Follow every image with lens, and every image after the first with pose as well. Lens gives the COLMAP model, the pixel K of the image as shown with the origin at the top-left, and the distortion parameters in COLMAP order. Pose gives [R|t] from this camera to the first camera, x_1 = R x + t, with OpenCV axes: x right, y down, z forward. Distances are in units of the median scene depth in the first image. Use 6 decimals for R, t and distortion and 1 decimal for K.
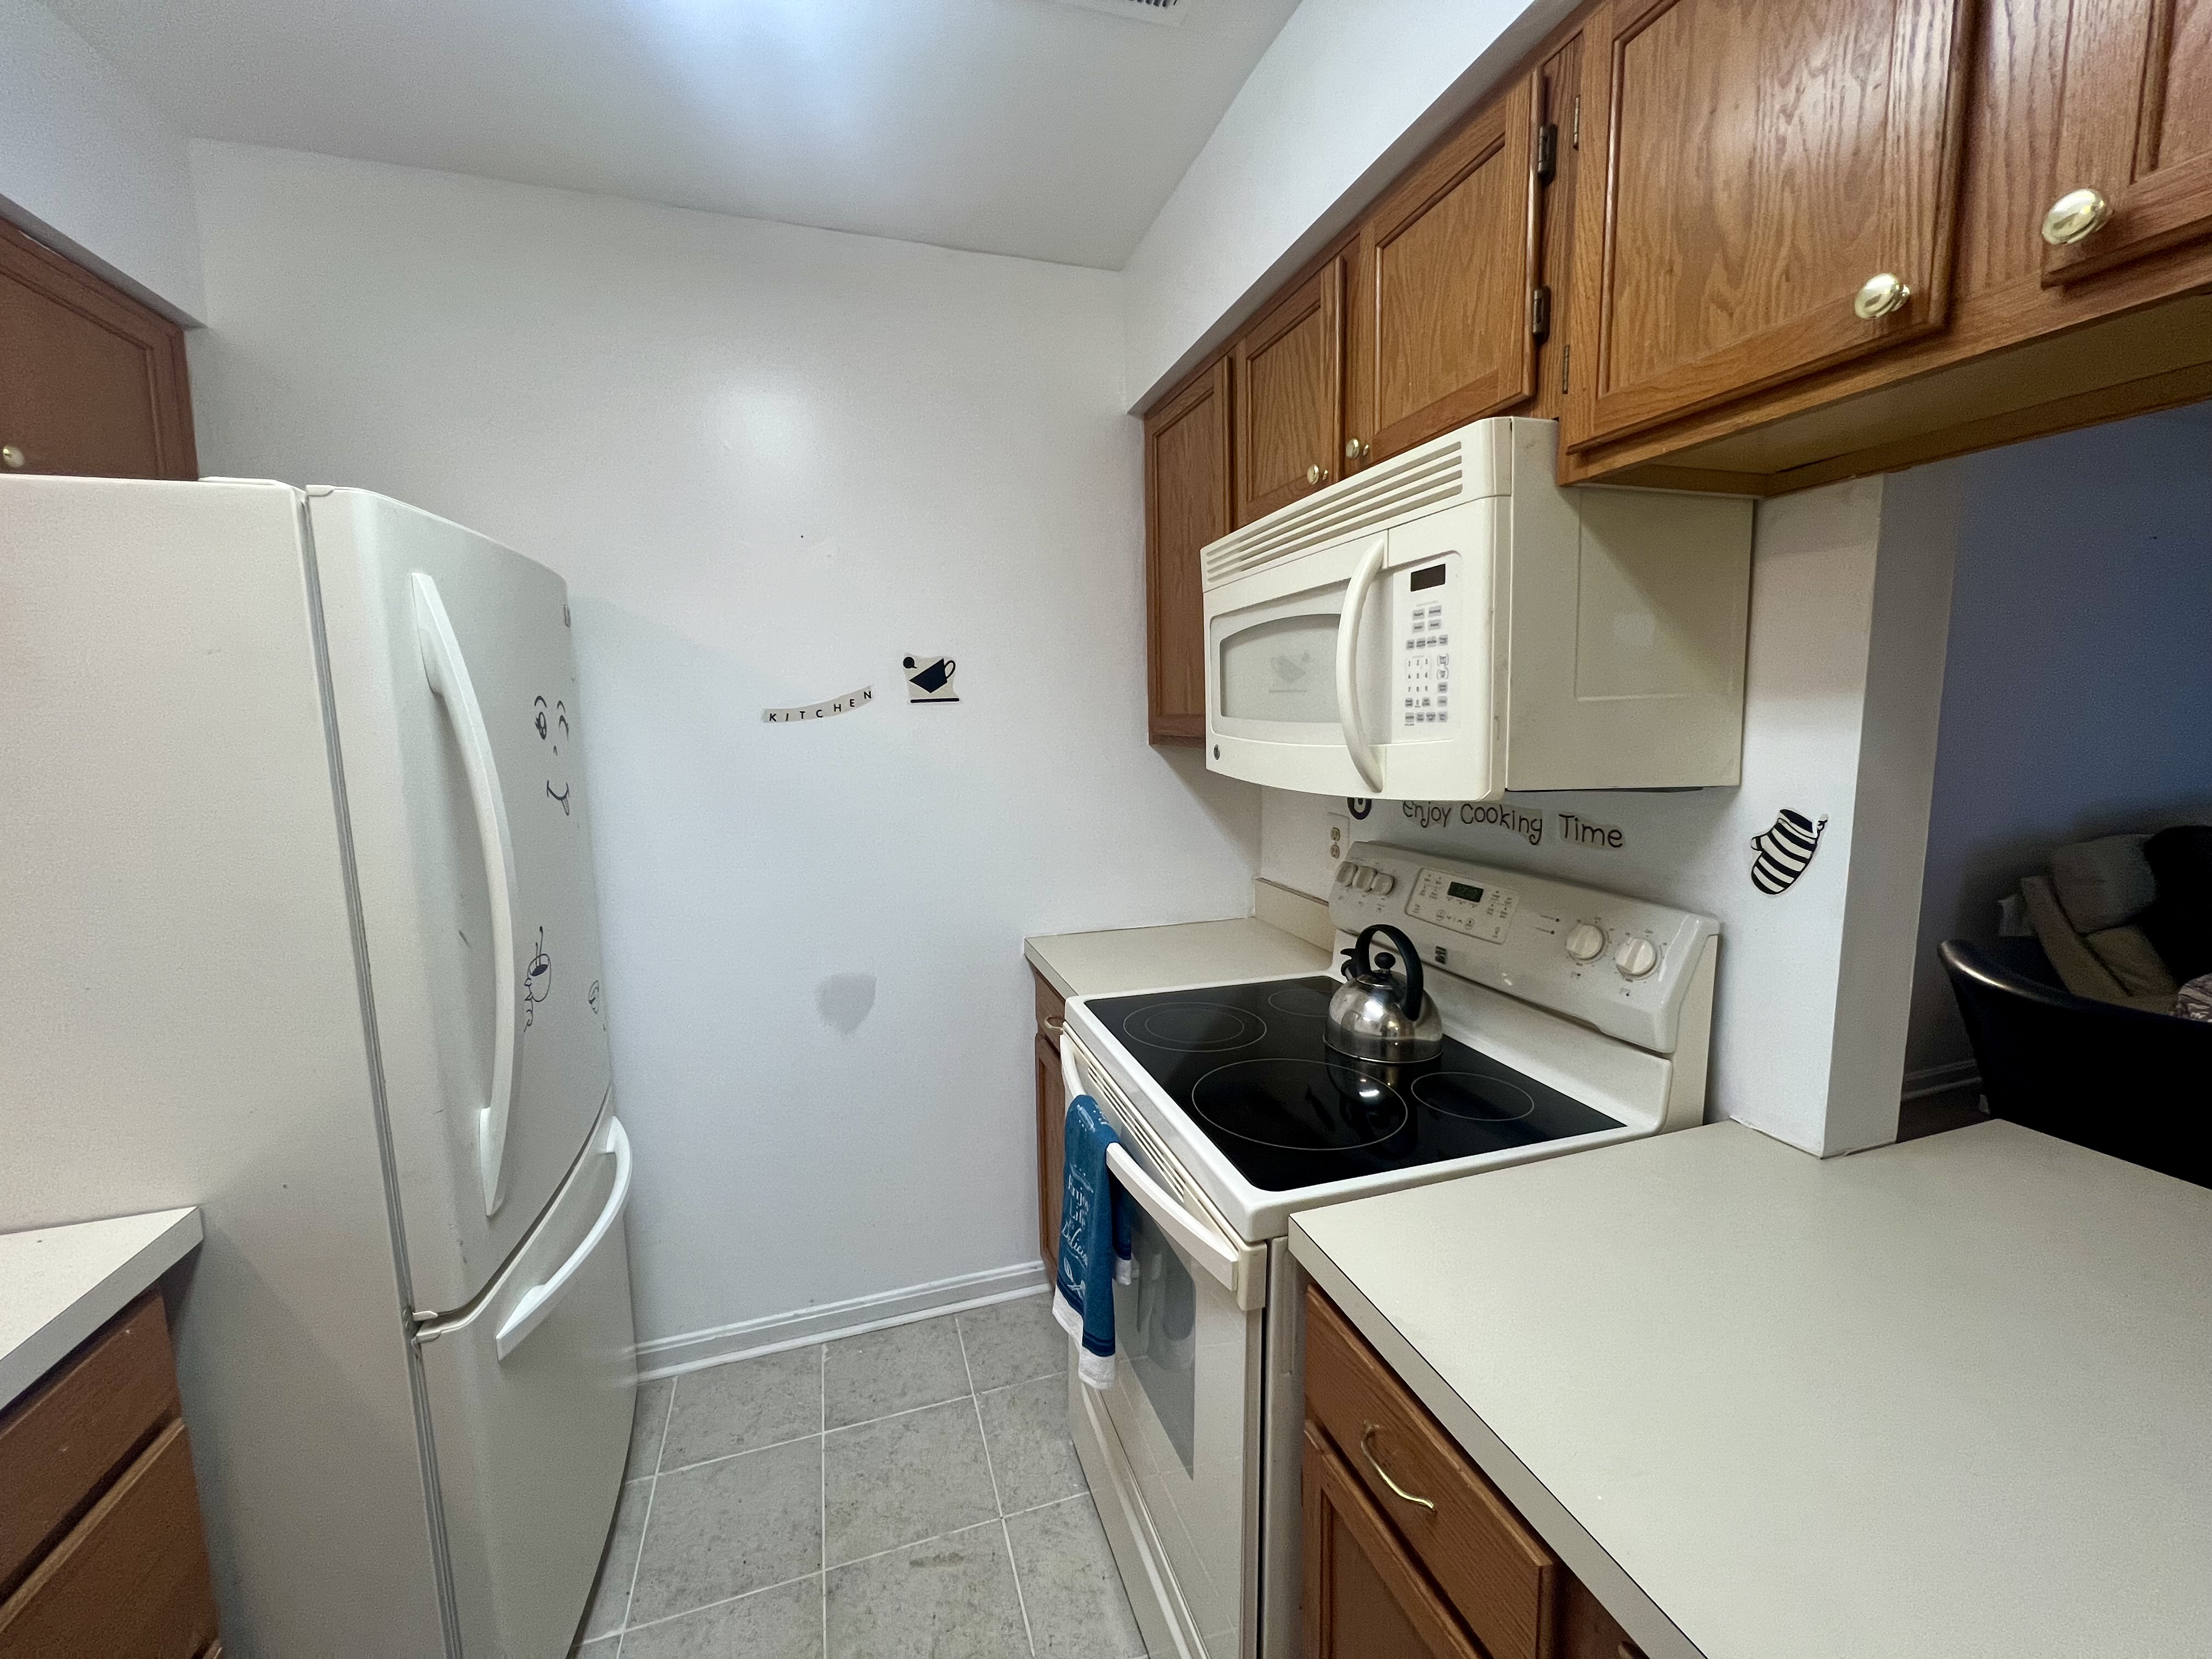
lens RADIAL K [[894.3, 0, 1106.0], [0, 894.3, 829.5], [0, 0, 1]] dist [0.000798, -0.000145]
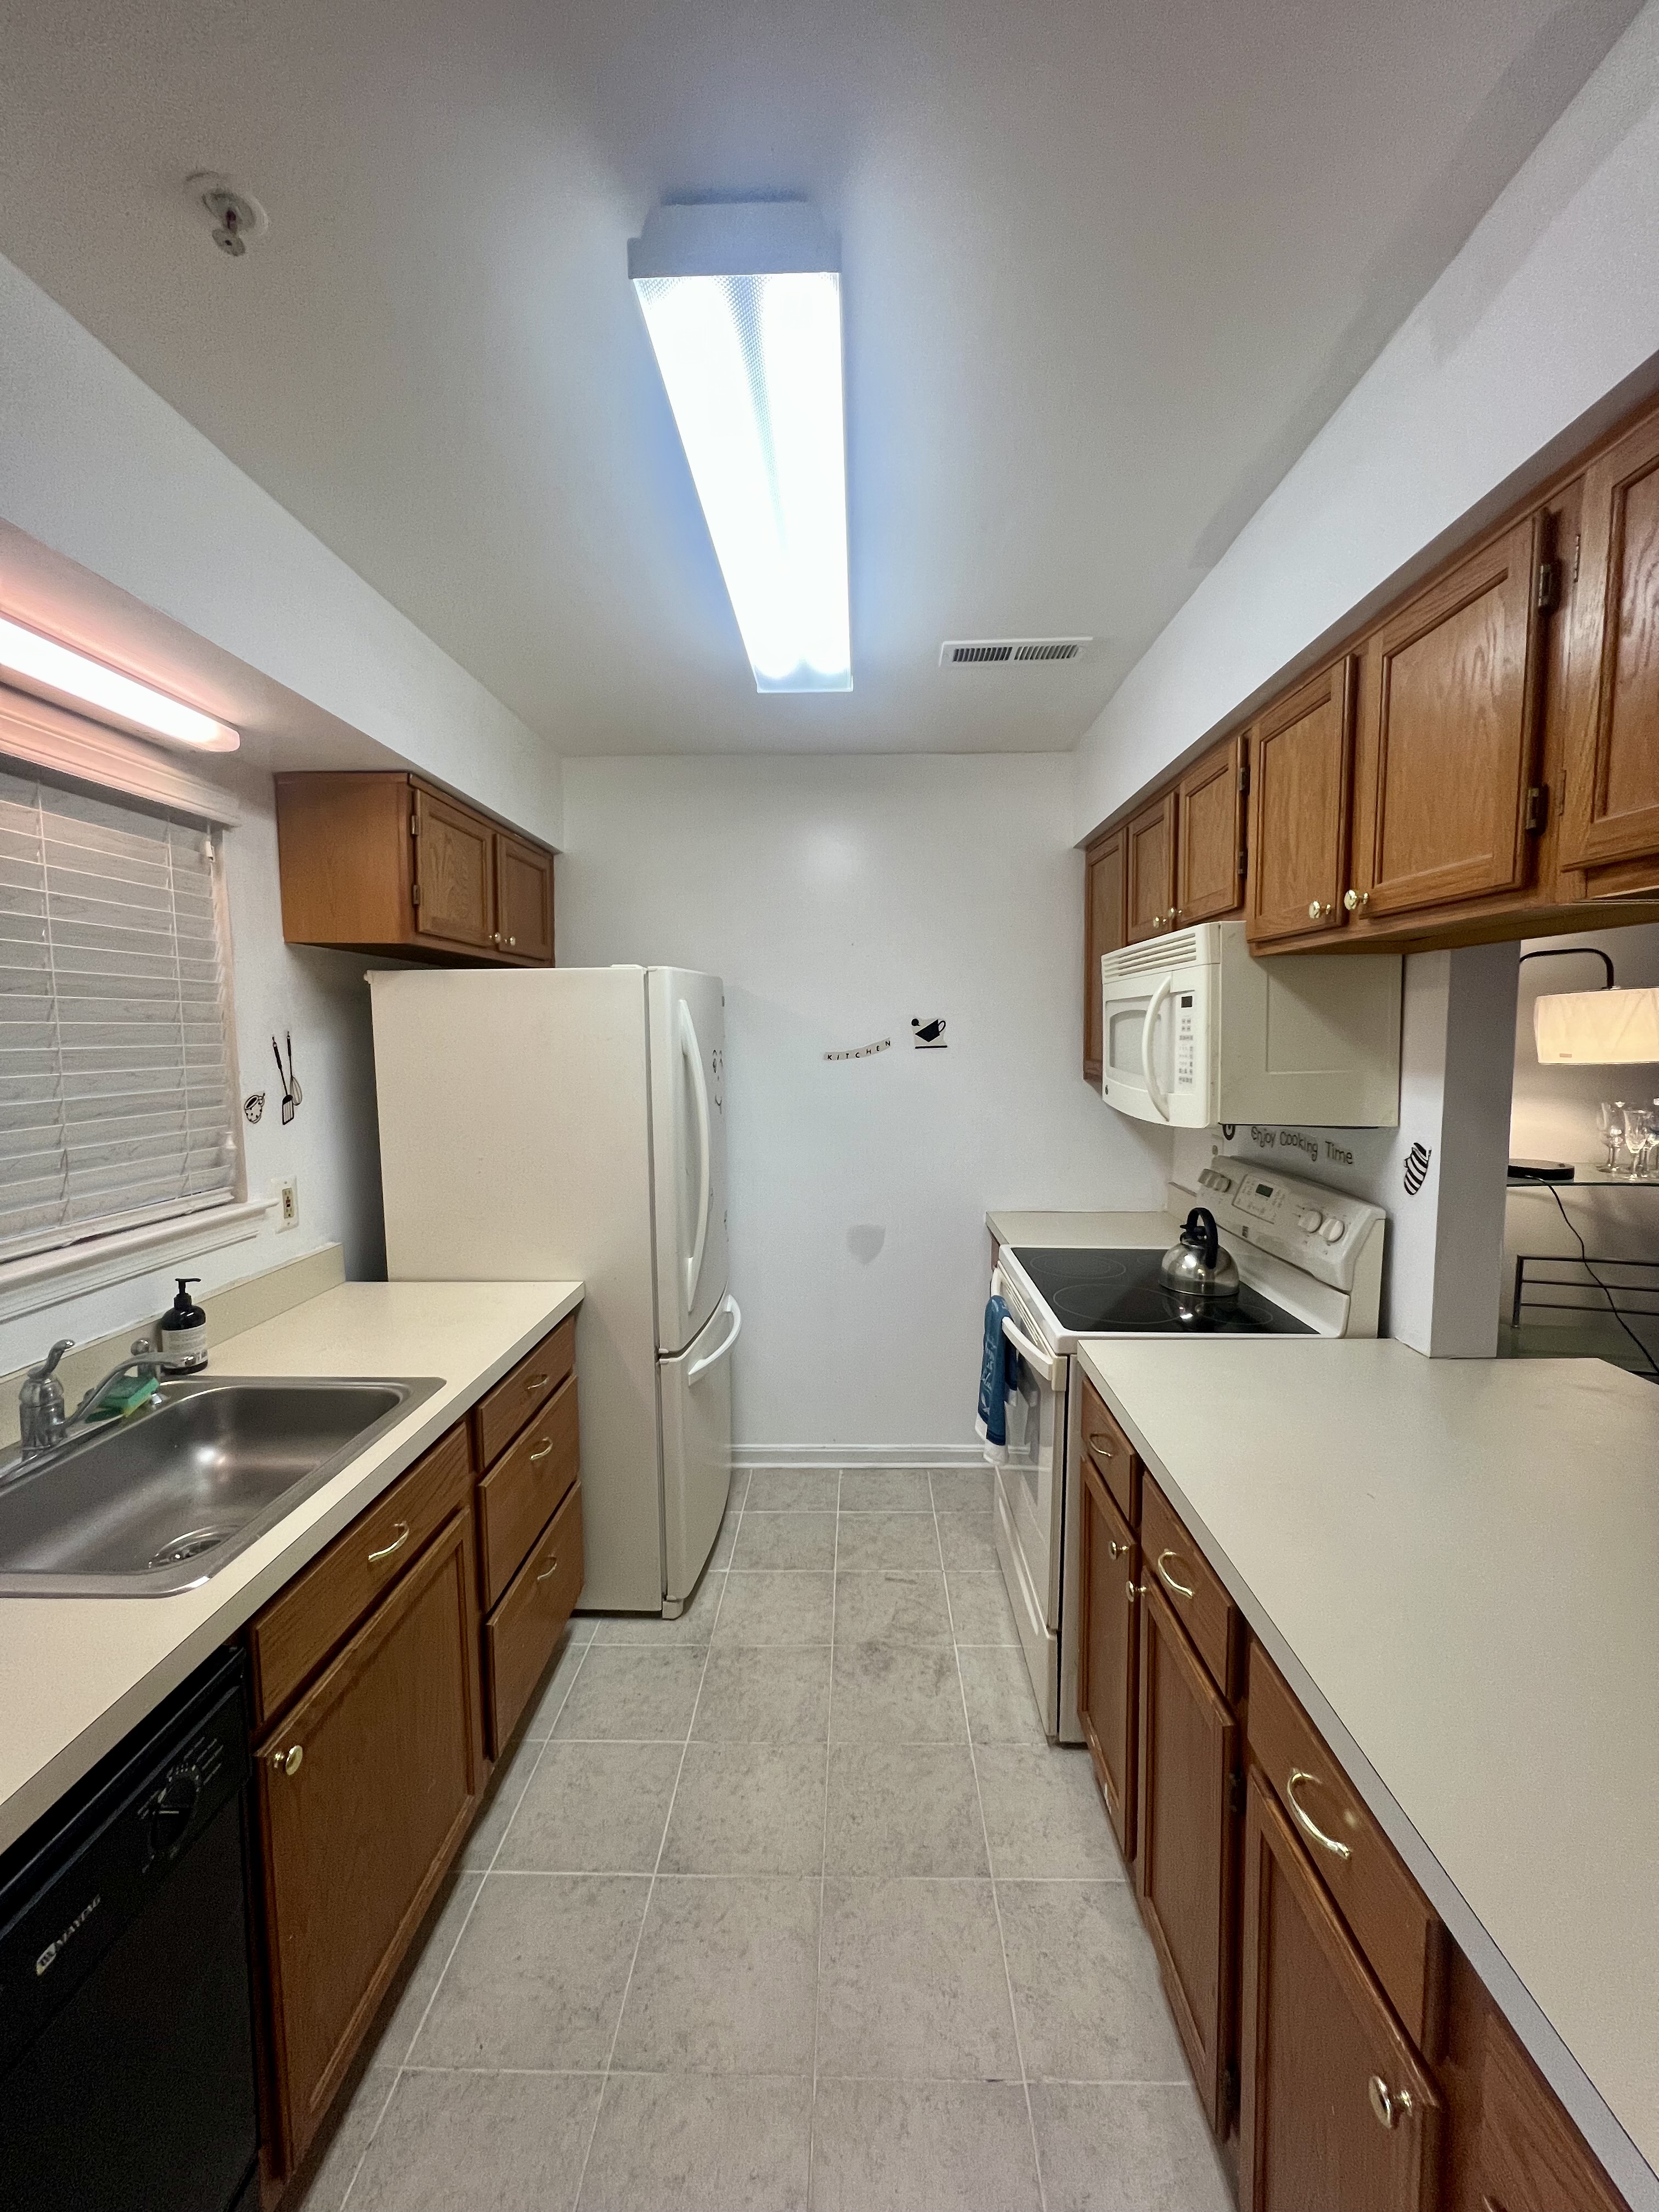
lens RADIAL K [[894.0, 0, 829.5], [0, 894.0, 1106.0], [0, 0, 1]] dist [-0.001674, 0.000332]
pose [[0.942230, 0.037549, -0.332854, 0.235683], [-0.049499, 0.998396, -0.027493, 0.007163], [0.331288, 0.042380, 0.942578, -0.729899]]
